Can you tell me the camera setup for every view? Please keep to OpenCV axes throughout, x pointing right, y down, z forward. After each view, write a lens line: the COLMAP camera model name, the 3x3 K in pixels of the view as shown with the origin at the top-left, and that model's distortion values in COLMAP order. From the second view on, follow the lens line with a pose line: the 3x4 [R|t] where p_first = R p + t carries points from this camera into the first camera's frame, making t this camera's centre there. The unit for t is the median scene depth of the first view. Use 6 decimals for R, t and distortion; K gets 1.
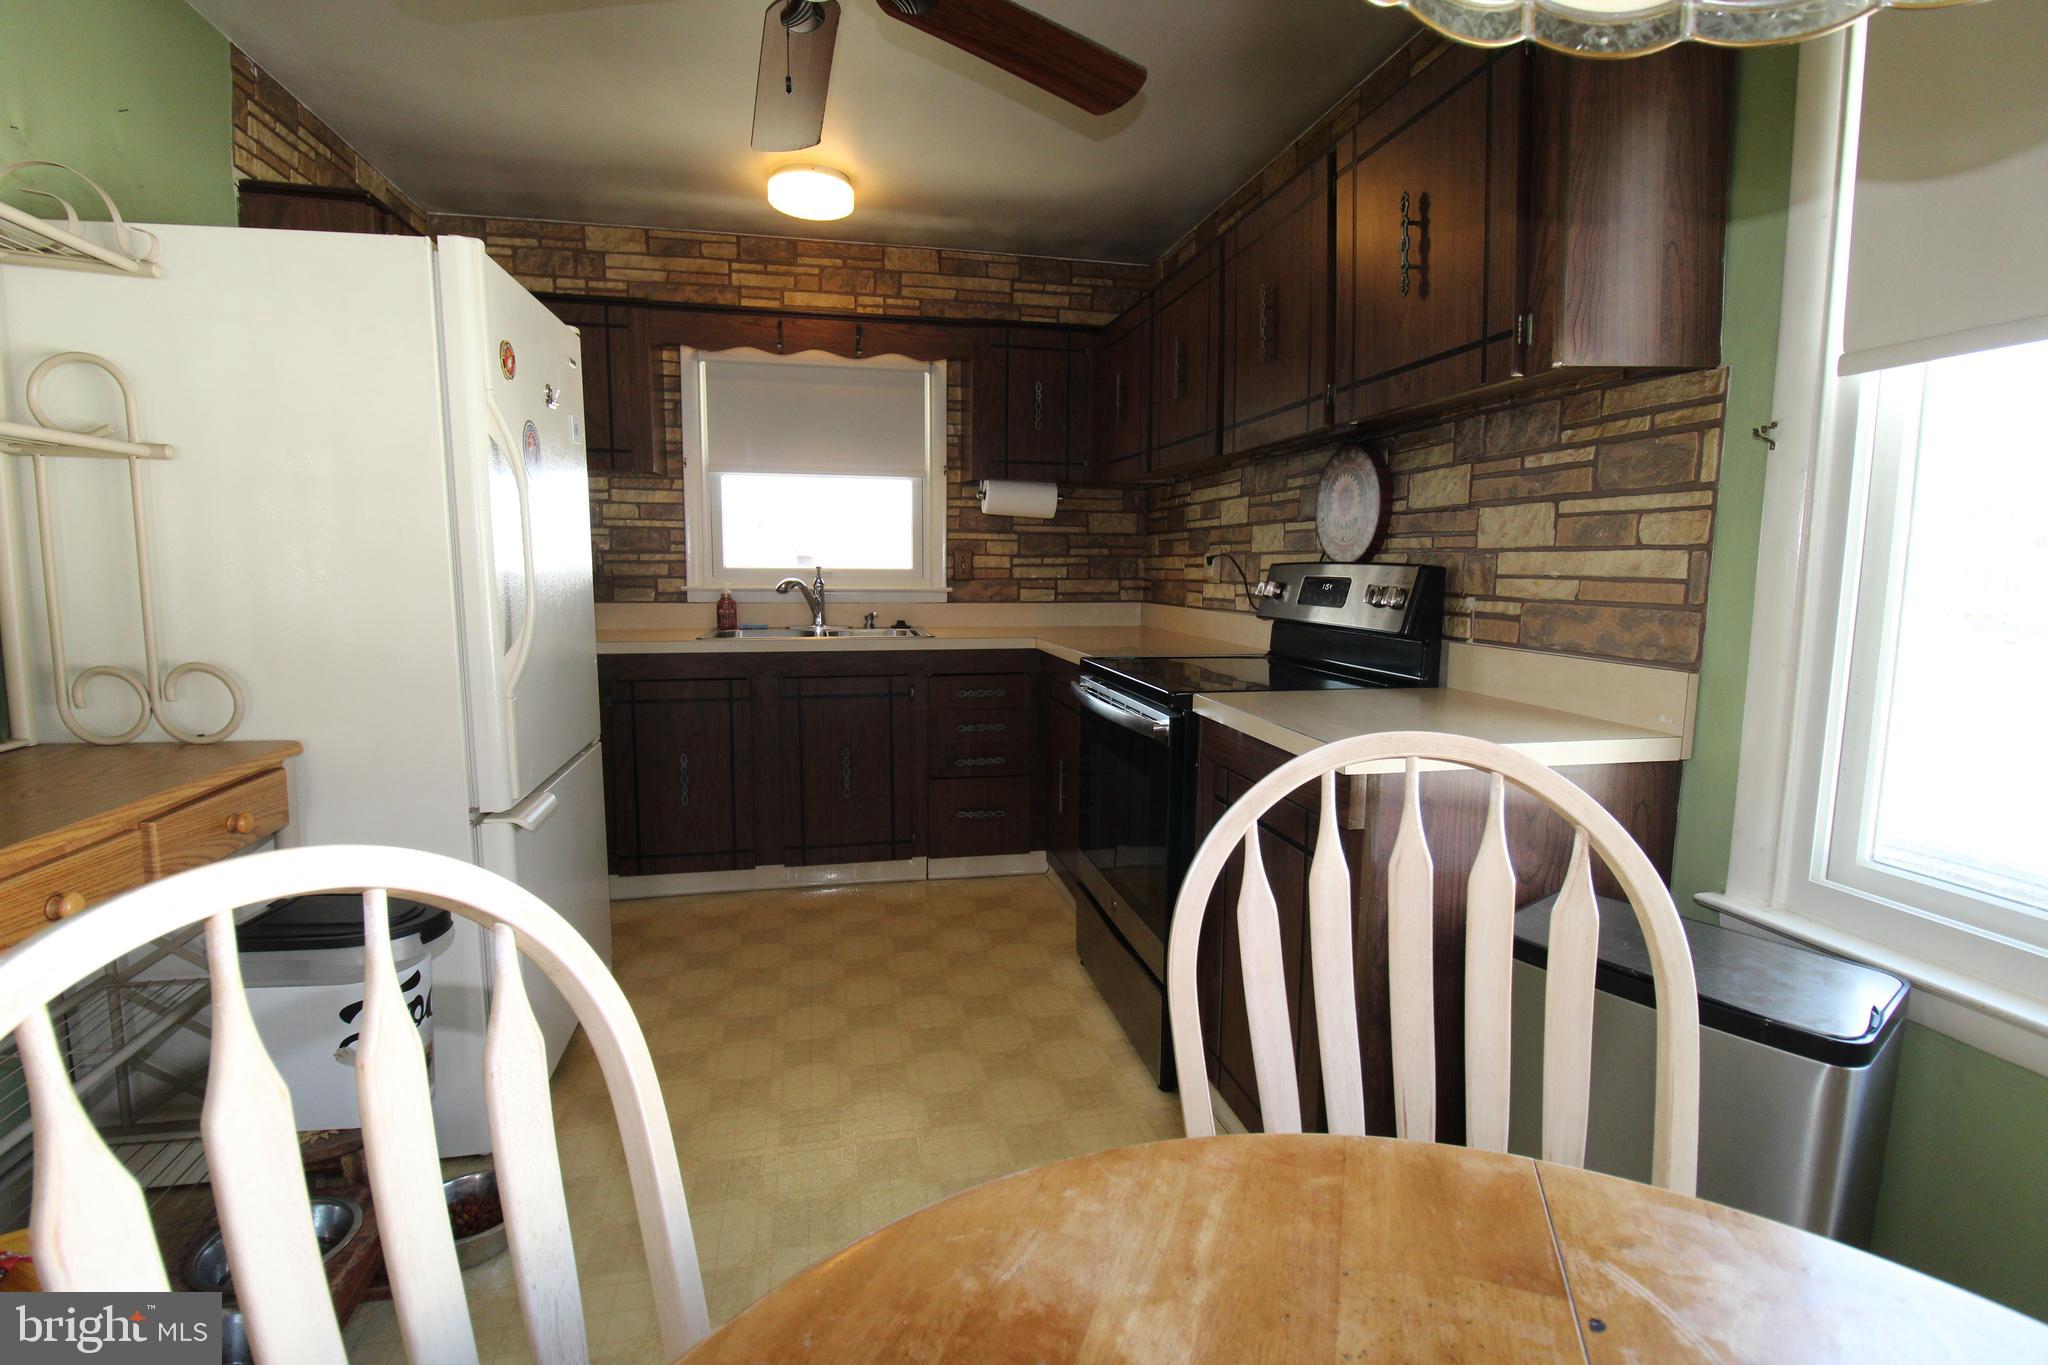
lens RADIAL K [[958.7, 0, 1019.0], [0, 958.7, 678.0], [0, 0, 1]] dist [-0.011647, -0.008801]
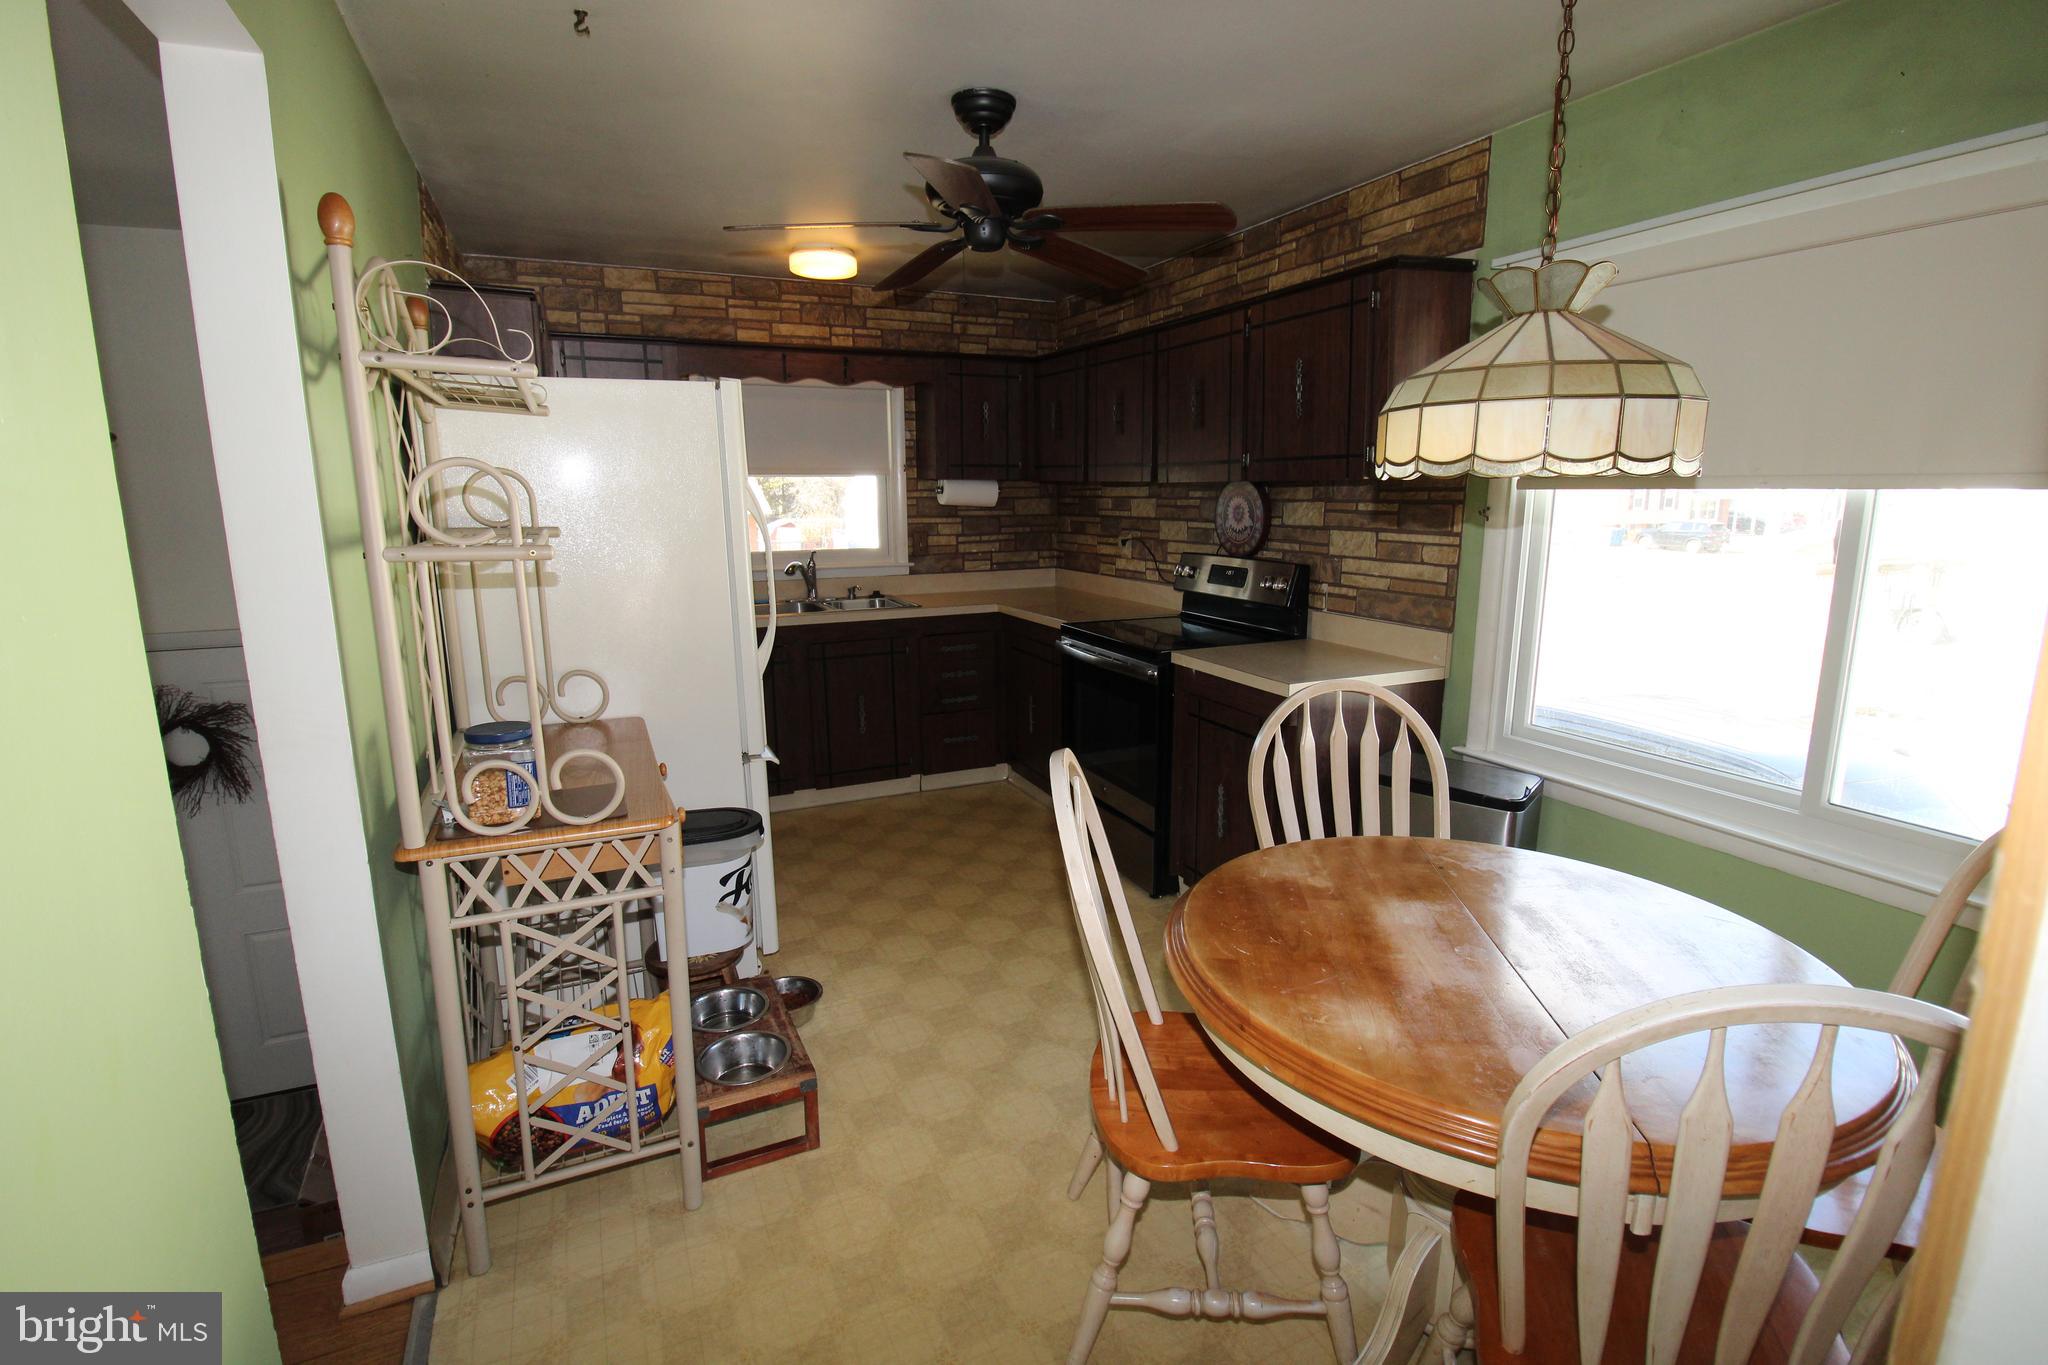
lens RADIAL K [[958.7, 0, 1020.2], [0, 958.7, 679.1], [0, 0, 1]] dist [-0.011647, -0.008801]
pose [[0.975585, -0.056574, 0.212210, -0.358248], [0.039657, 0.995748, 0.083144, -0.070653], [-0.216012, -0.072698, 0.973681, -0.452602]]
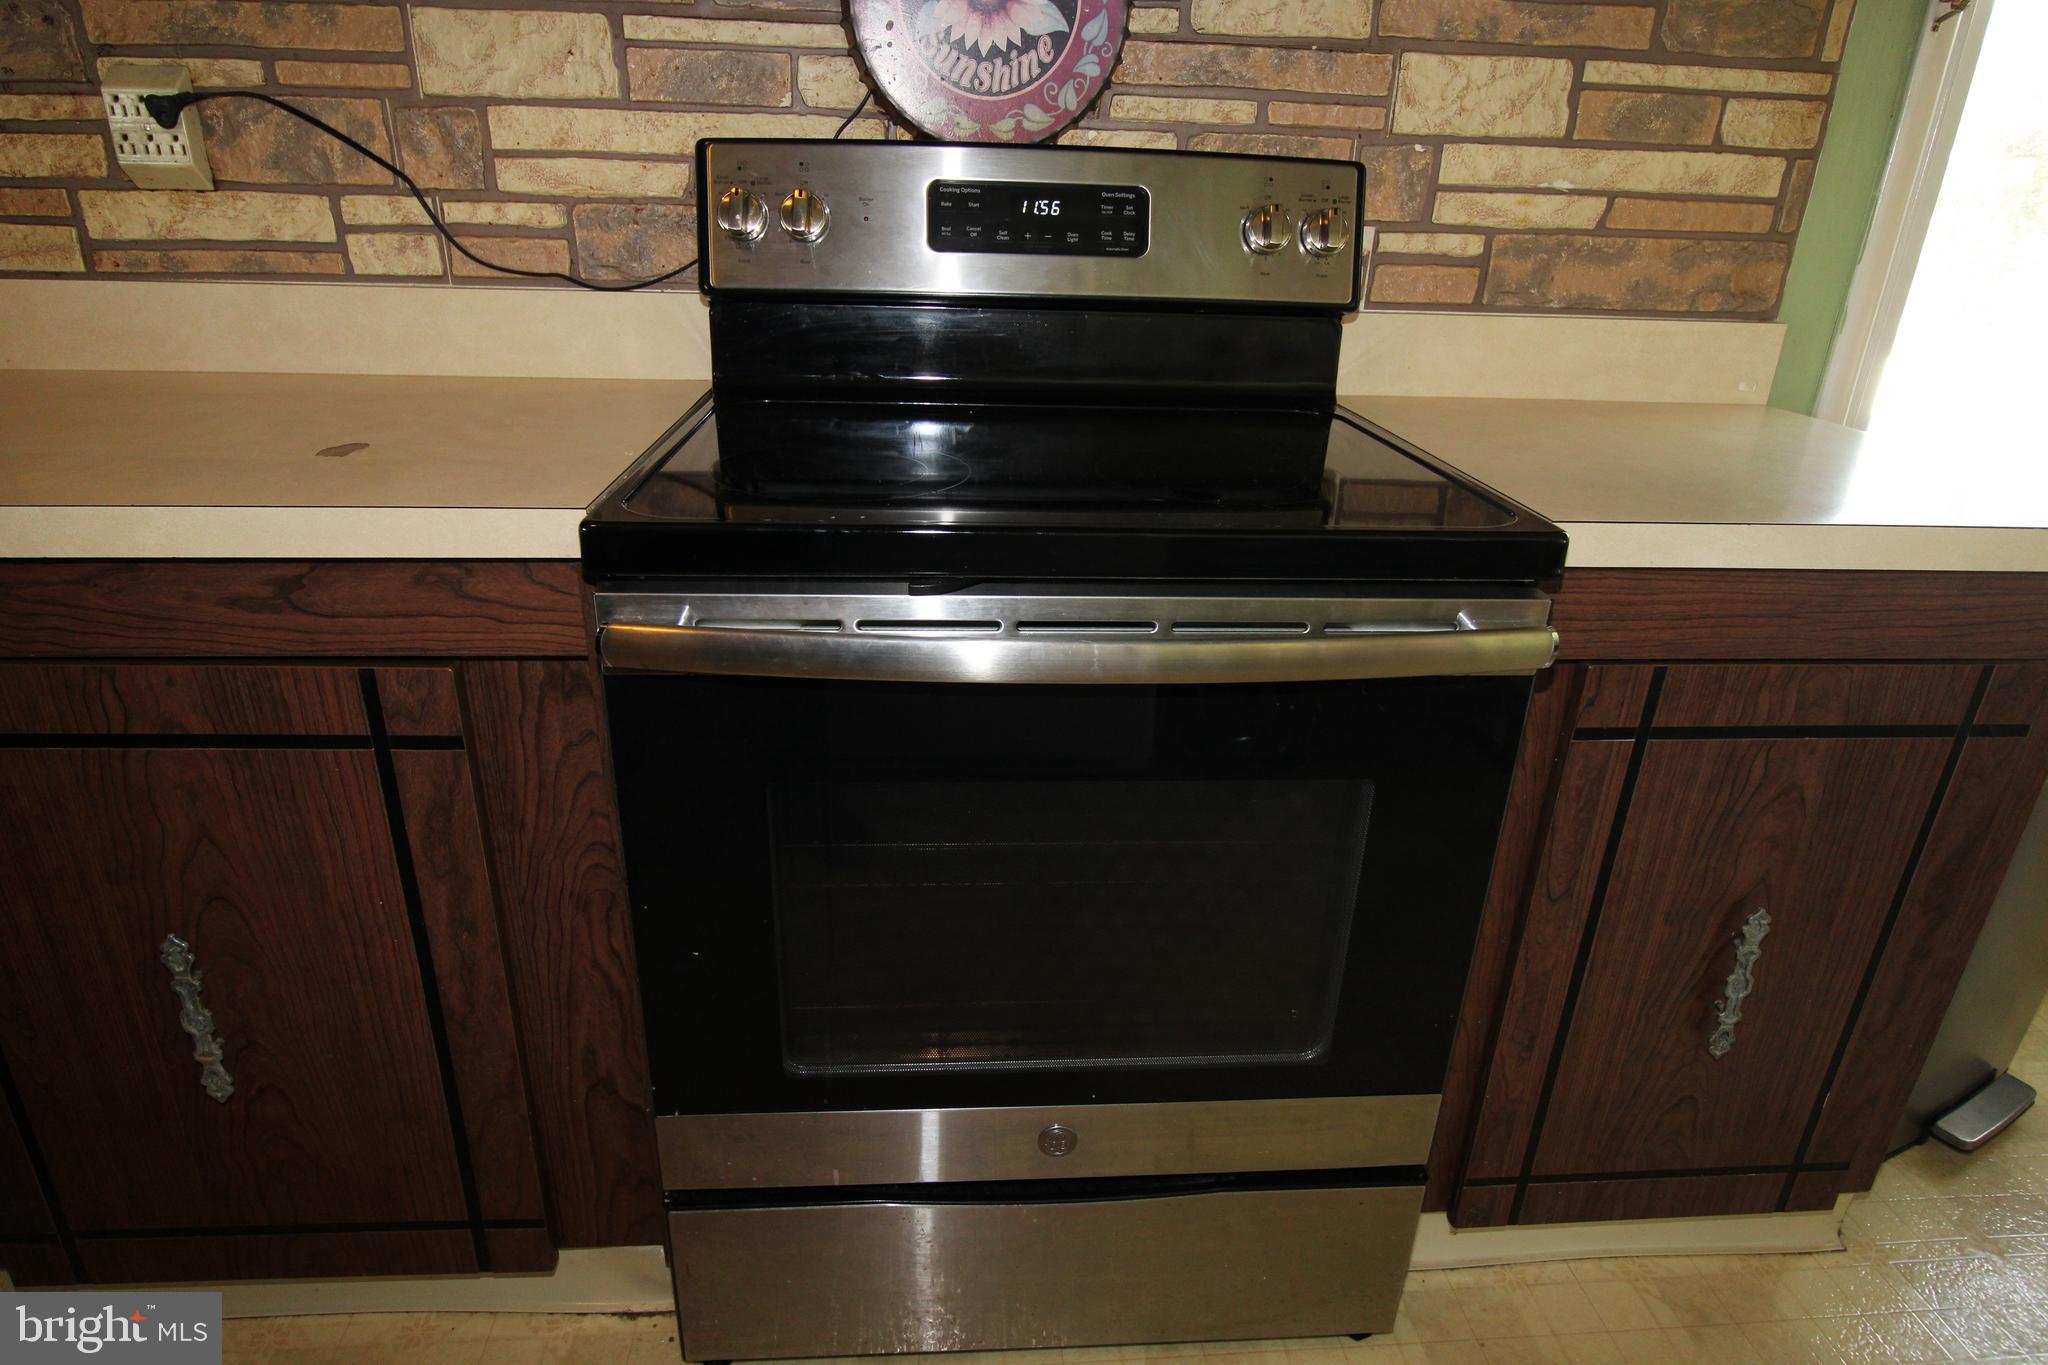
lens RADIAL K [[1169.2, 0, 1025.1], [0, 1169.2, 669.5], [0, 0, 1]] dist [-0.007812, -0.001033]
pose [[0.124374, -0.403598, 0.906444, -0.255976], [0.085764, 0.914491, 0.395413, -0.120921], [-0.988522, 0.028561, 0.148353, 0.991595]]
